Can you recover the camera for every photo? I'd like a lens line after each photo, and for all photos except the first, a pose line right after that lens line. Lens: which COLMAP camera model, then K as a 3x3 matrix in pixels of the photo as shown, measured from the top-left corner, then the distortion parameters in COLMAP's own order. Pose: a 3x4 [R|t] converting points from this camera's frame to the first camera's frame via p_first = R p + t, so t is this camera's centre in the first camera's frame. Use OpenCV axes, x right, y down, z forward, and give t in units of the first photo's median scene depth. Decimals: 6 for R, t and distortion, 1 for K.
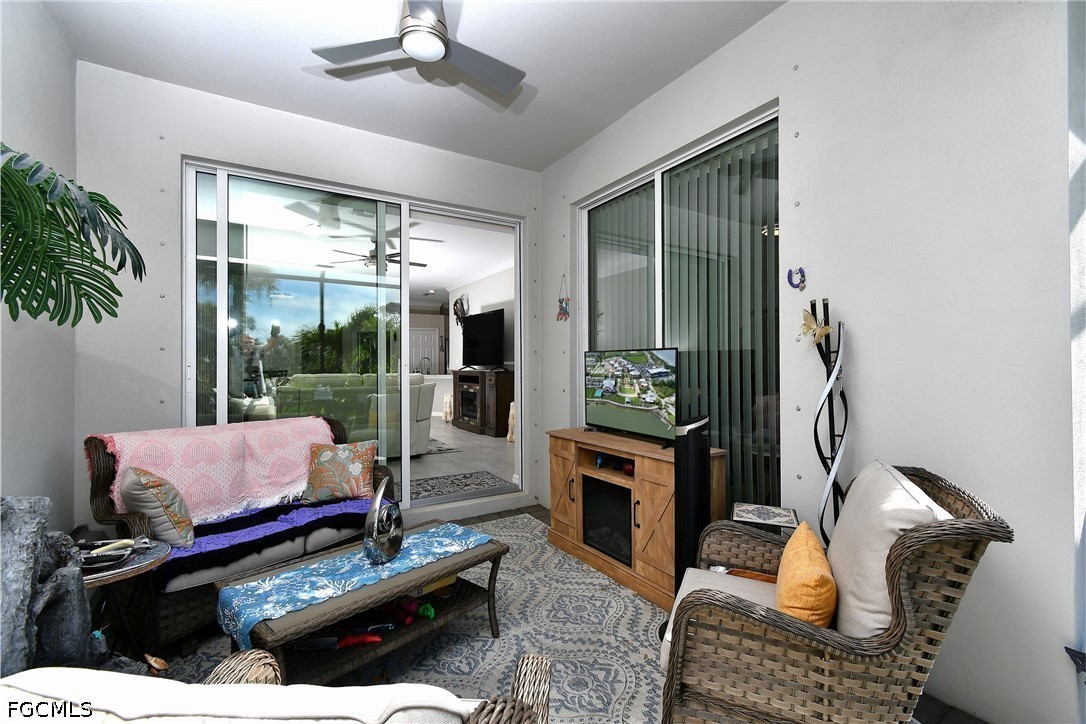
lens RADIAL K [[480.8, 0, 545.7], [0, 480.8, 362.3], [0, 0, 1]] dist [-0.000996, -0.000365]
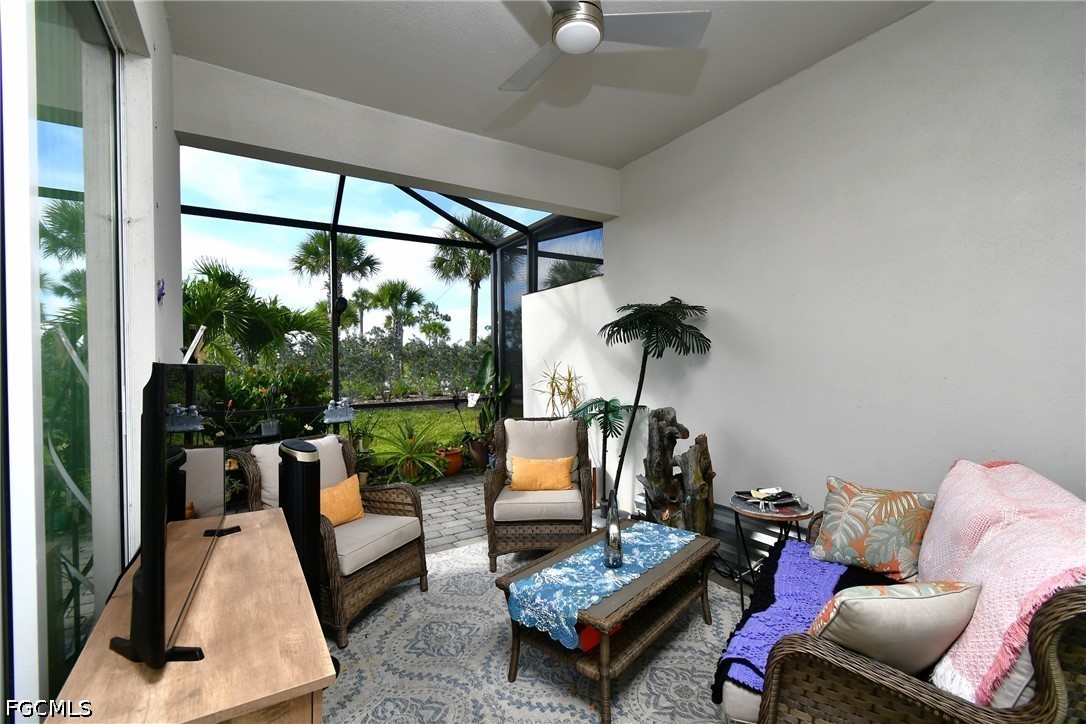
lens RADIAL K [[480.8, 0, 521.9], [0, 480.8, 363.4], [0, 0, 1]] dist [-0.000996, -0.000365]
pose [[-0.999024, 0.017363, 0.040604, -0.178300], [0.017209, 0.999843, -0.004157, -0.026284], [-0.040670, -0.003454, -0.999167, 2.002930]]
